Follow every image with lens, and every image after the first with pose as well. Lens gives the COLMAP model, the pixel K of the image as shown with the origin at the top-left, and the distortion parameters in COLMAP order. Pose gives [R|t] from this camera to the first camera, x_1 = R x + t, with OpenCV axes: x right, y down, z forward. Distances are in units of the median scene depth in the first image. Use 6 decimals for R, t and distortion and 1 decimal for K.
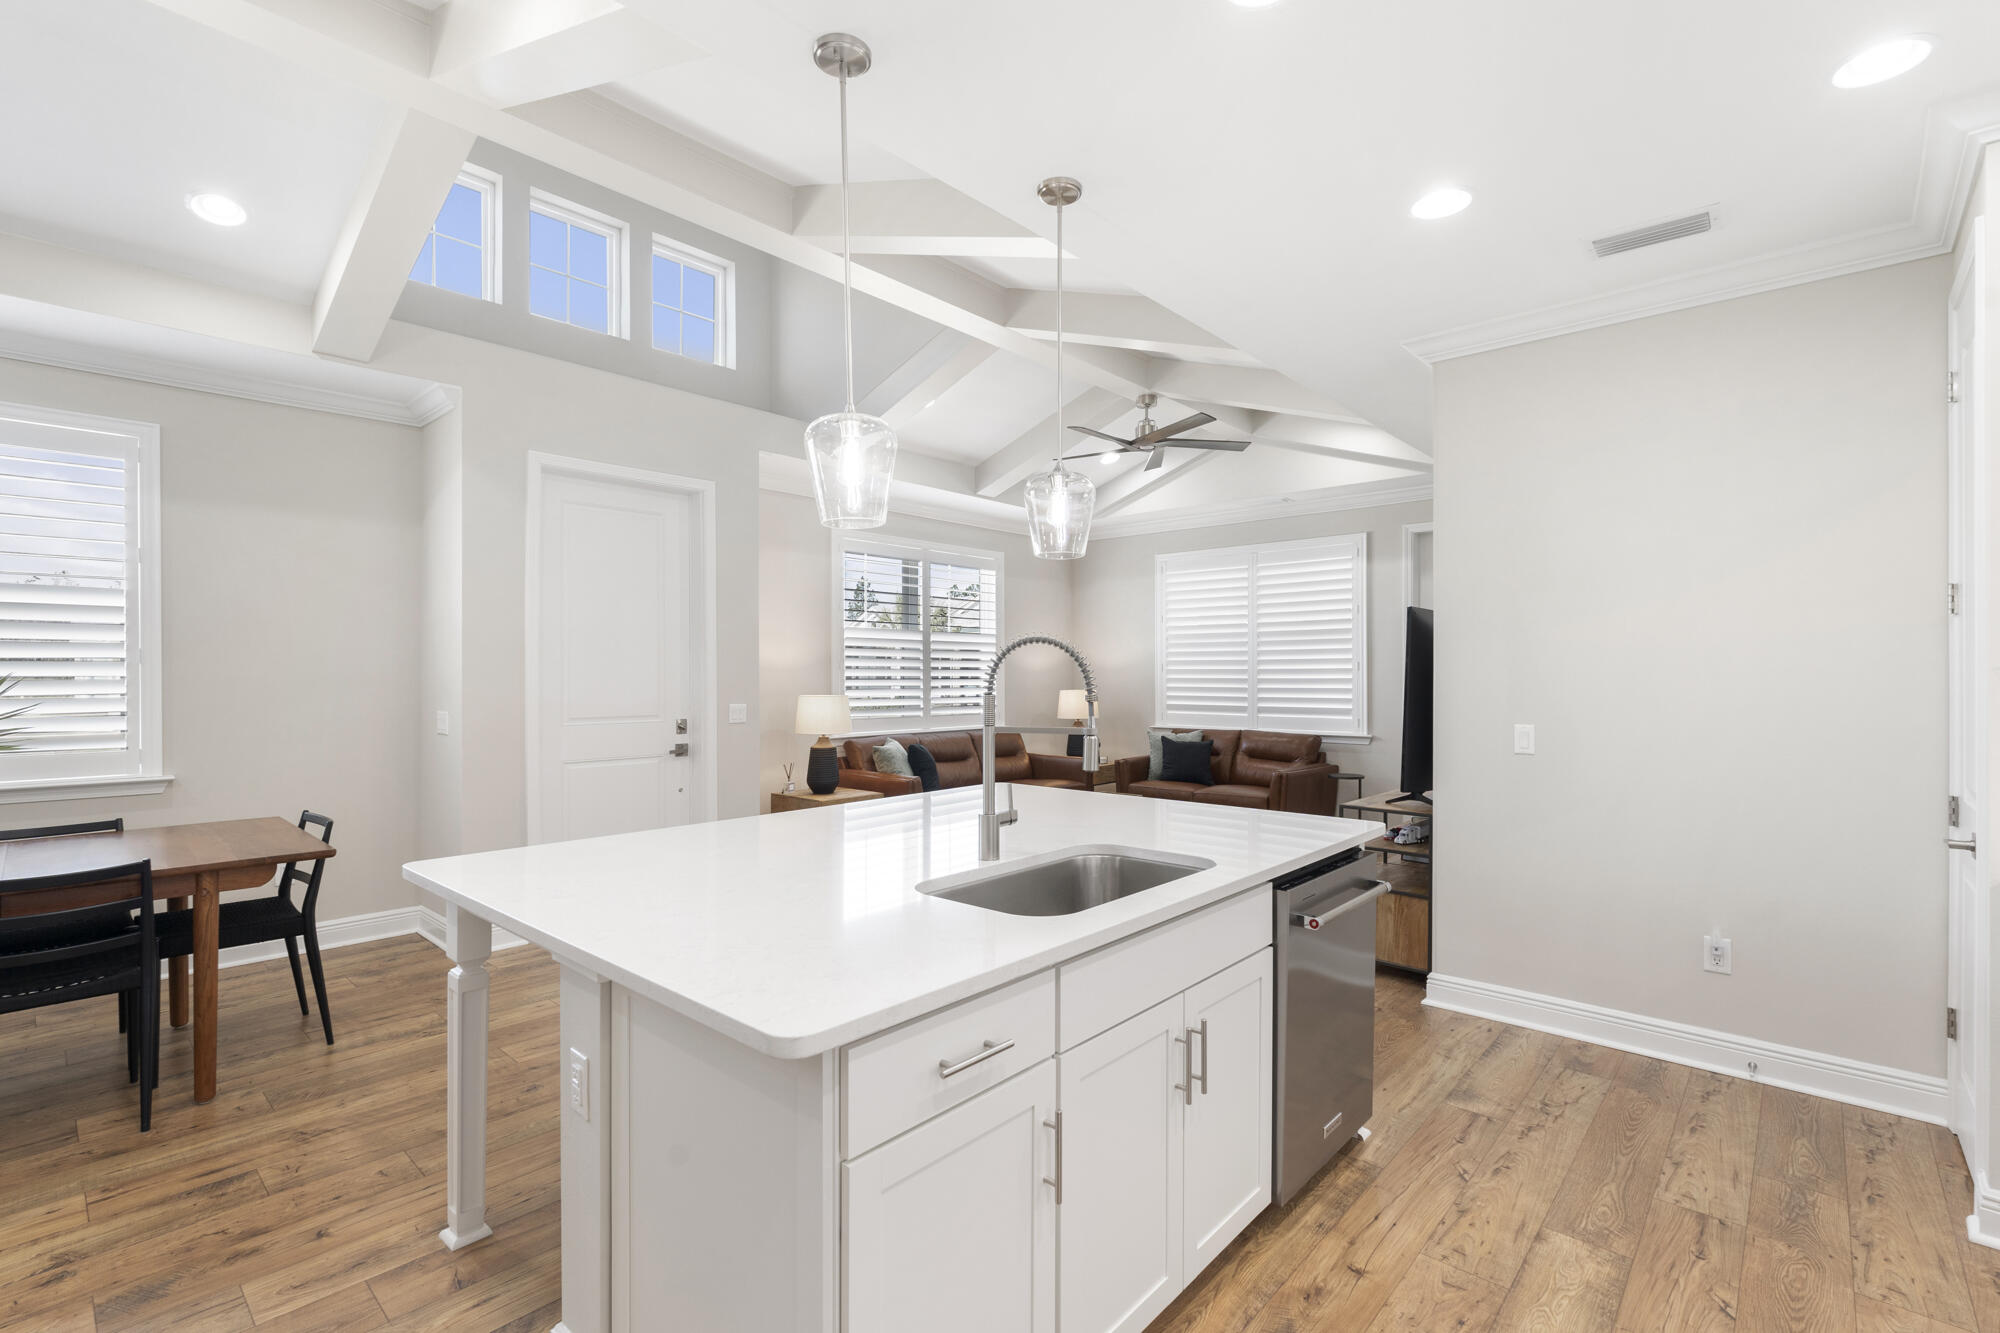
lens RADIAL K [[887.6, 0, 1009.7], [0, 887.6, 681.9], [0, 0, 1]] dist [-0.002822, -0.000454]
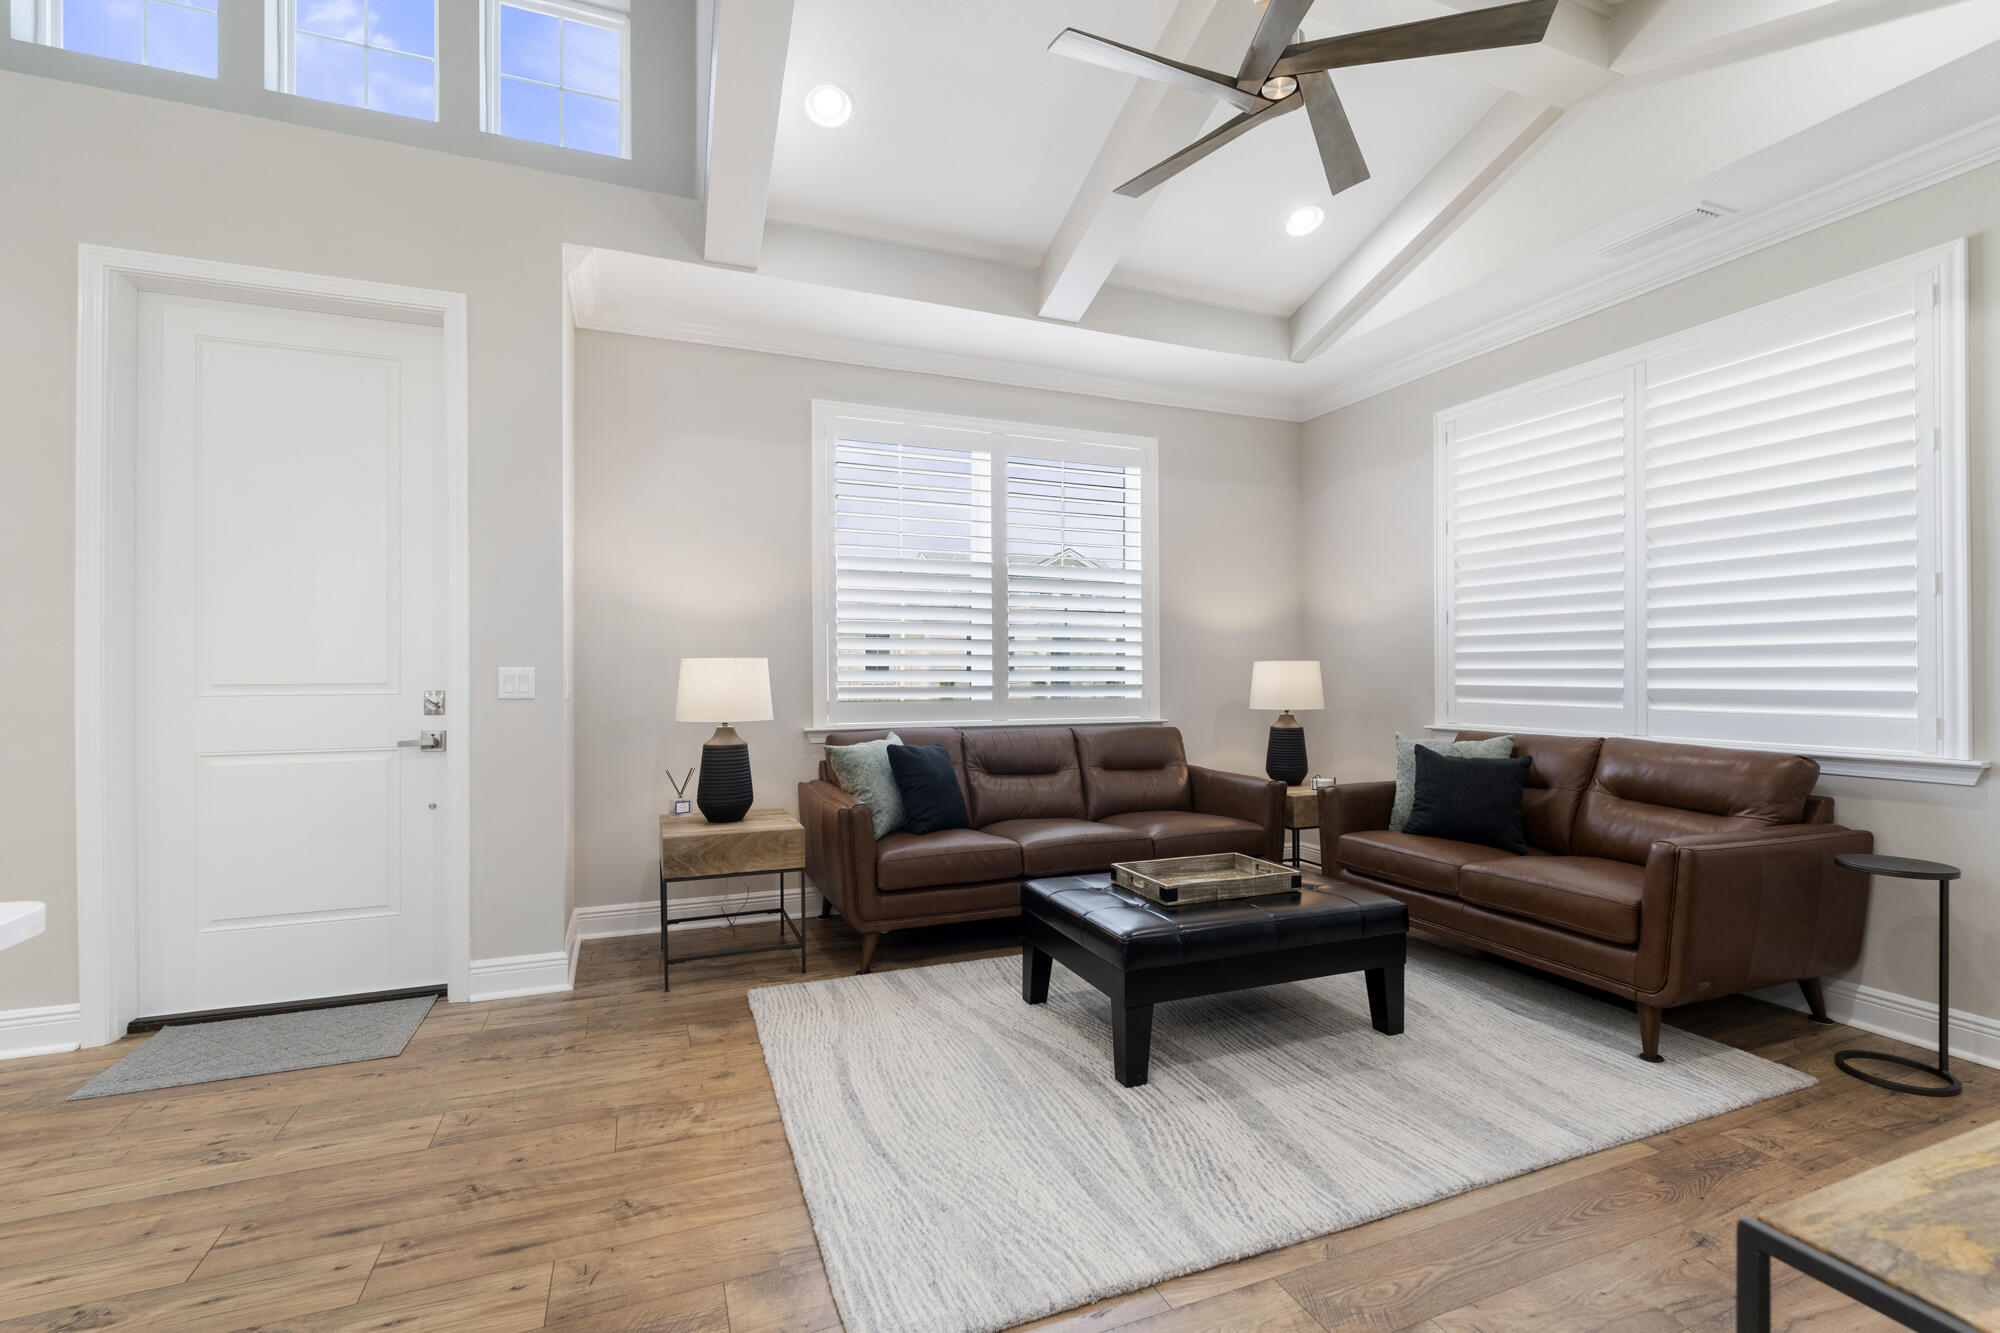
lens RADIAL K [[887.6, 0, 1009.3], [0, 887.6, 667.8], [0, 0, 1]] dist [-0.002822, -0.000454]
pose [[0.901824, -0.003922, -0.432086, 0.191740], [-0.001485, 0.999925, -0.012177, 0.024731], [0.432102, 0.011623, 0.901750, 0.470072]]
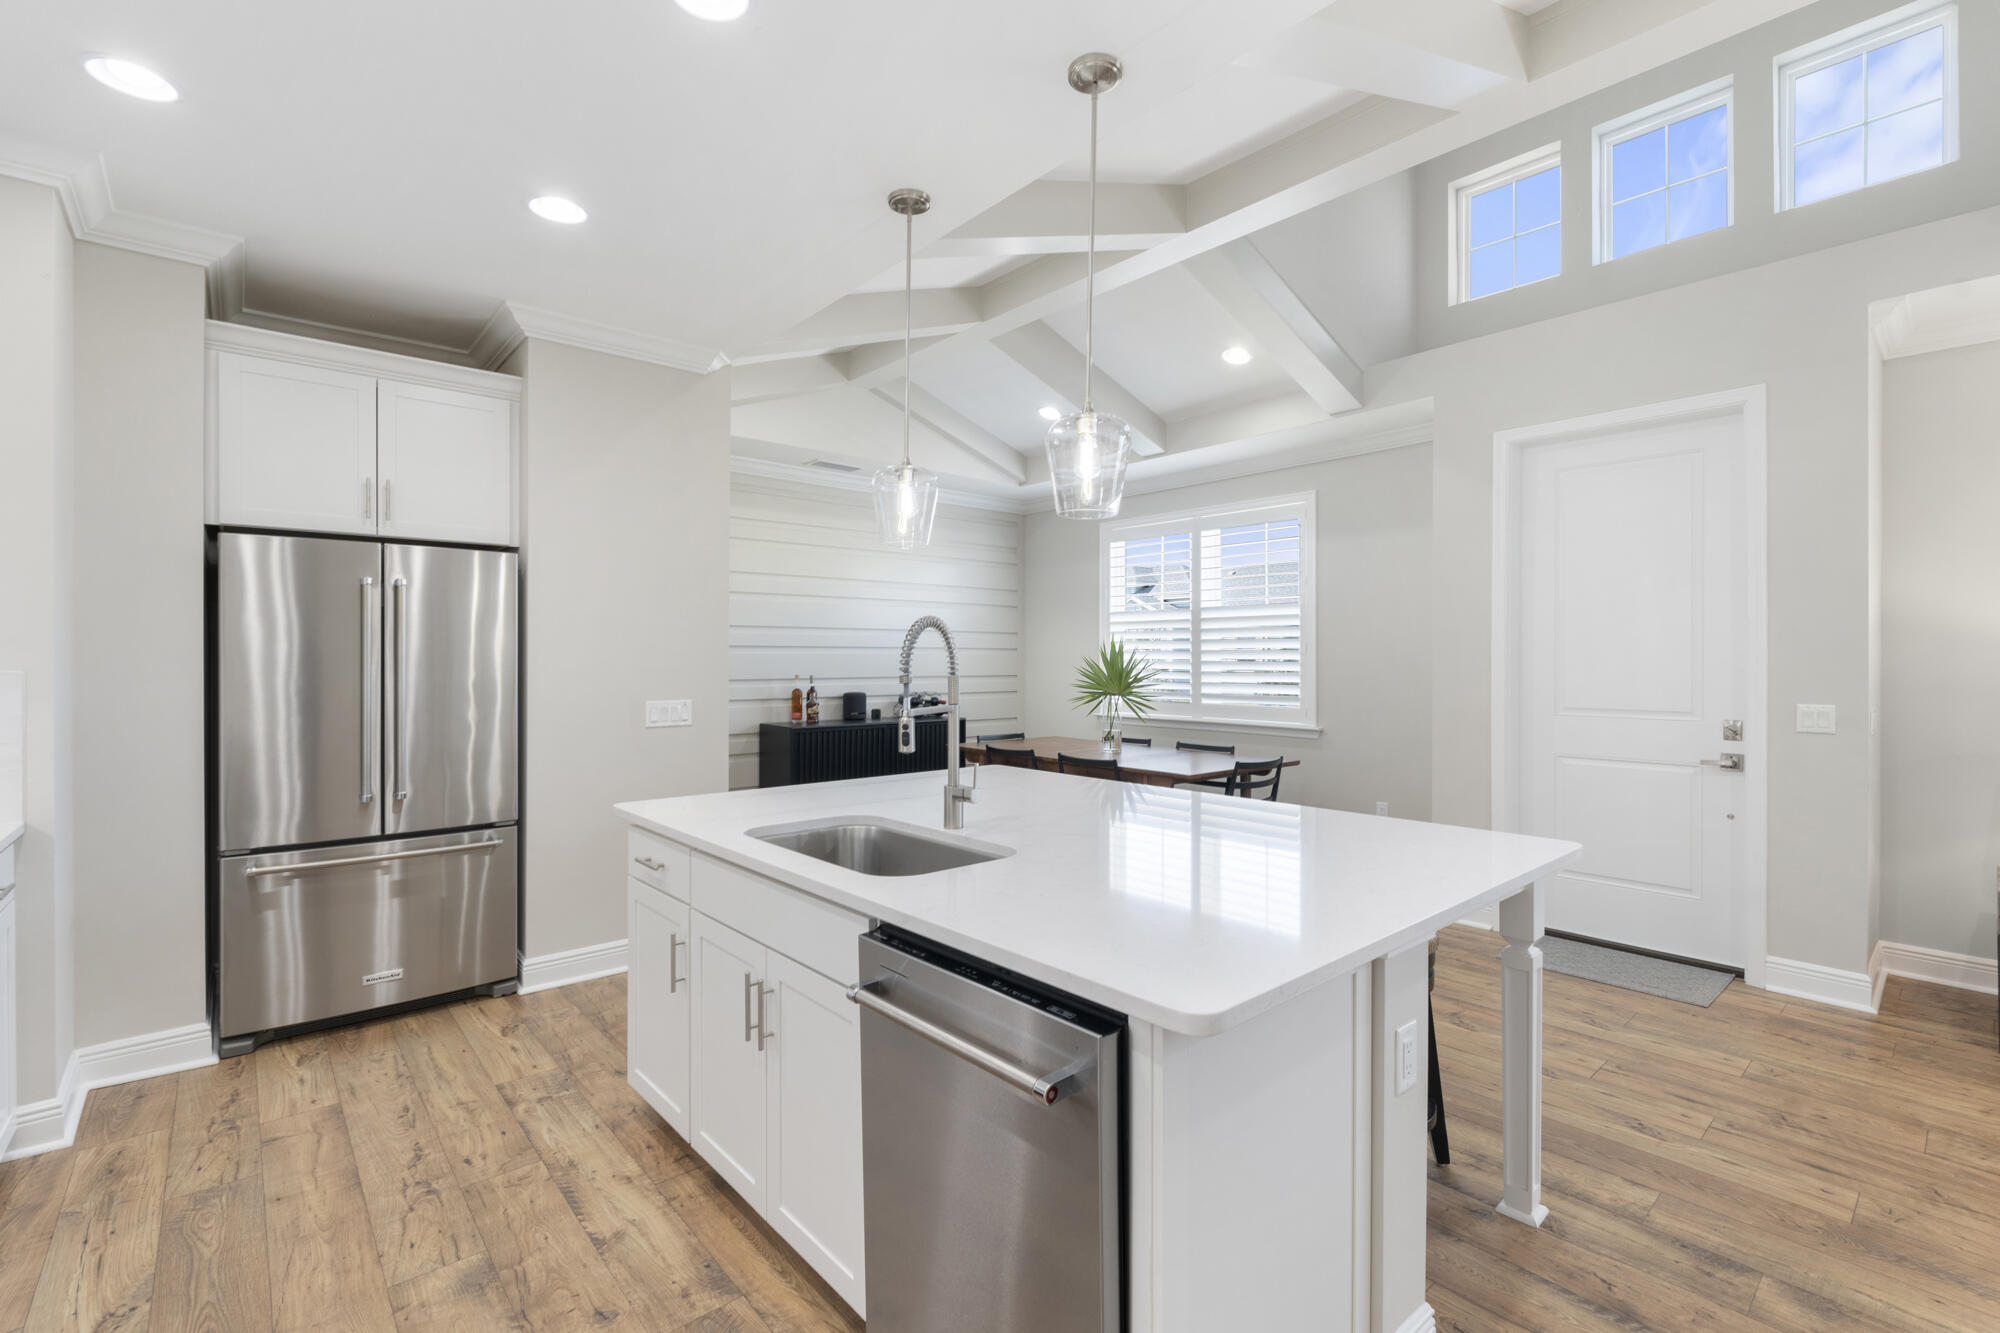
lens RADIAL K [[887.6, 0, 994.1], [0, 887.6, 660.1], [0, 0, 1]] dist [-0.002822, -0.000454]
pose [[-0.116390, 0.001777, -0.993202, 0.323711], [-0.011318, 0.999931, 0.003115, -0.002455], [0.993139, 0.011604, -0.116362, 0.363603]]
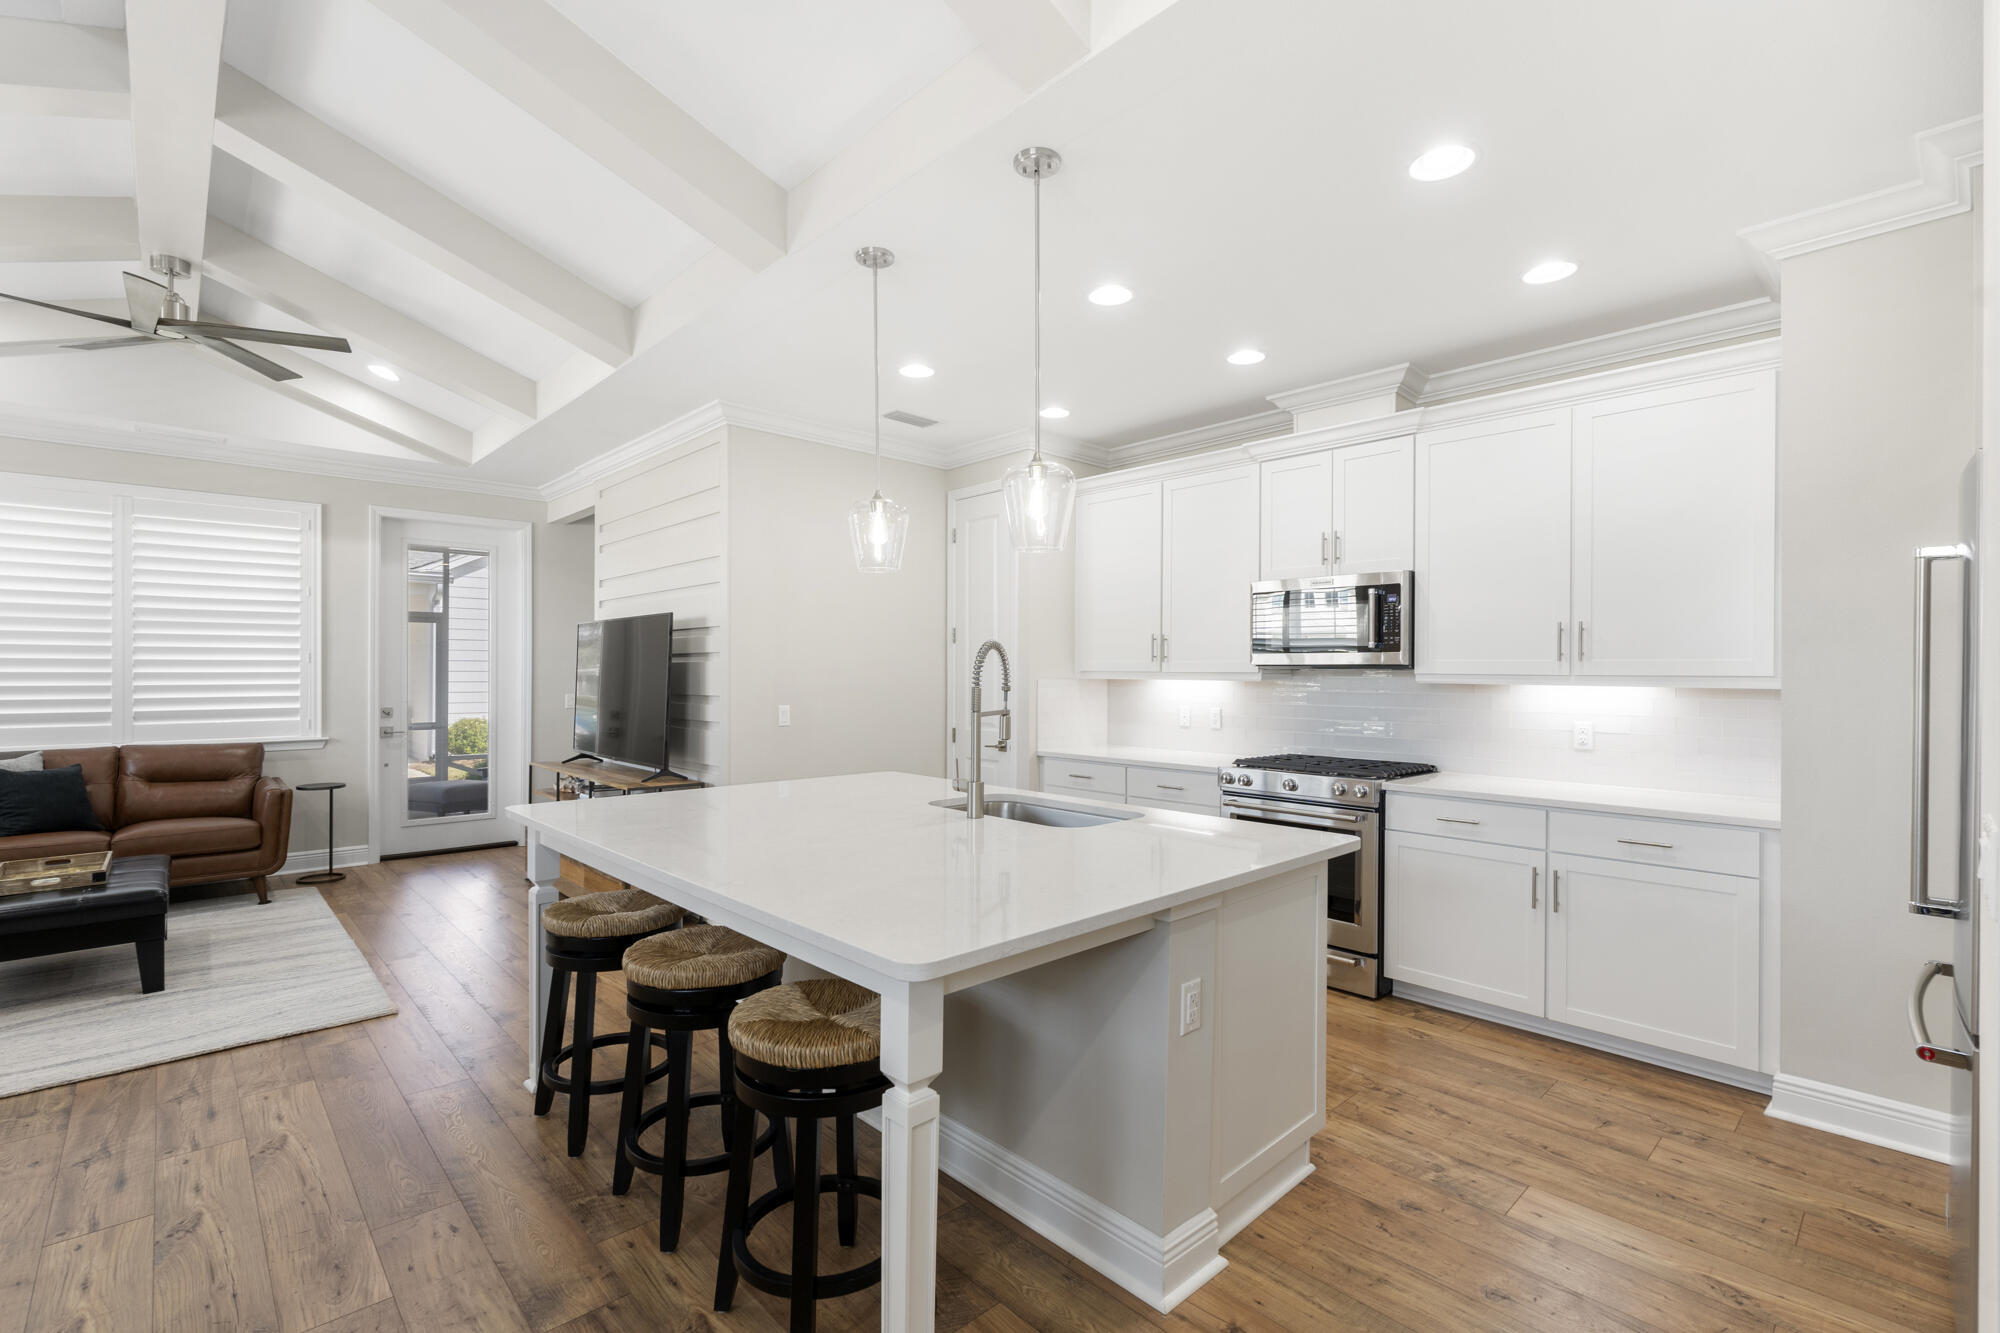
lens RADIAL K [[887.6, 0, 991.6], [0, 887.6, 672.0], [0, 0, 1]] dist [-0.002822, -0.000454]
pose [[0.086065, -0.001155, 0.996289, -0.399641], [0.003848, 0.999992, 0.000827, -0.002401], [-0.996282, 0.003762, 0.086069, 0.268713]]
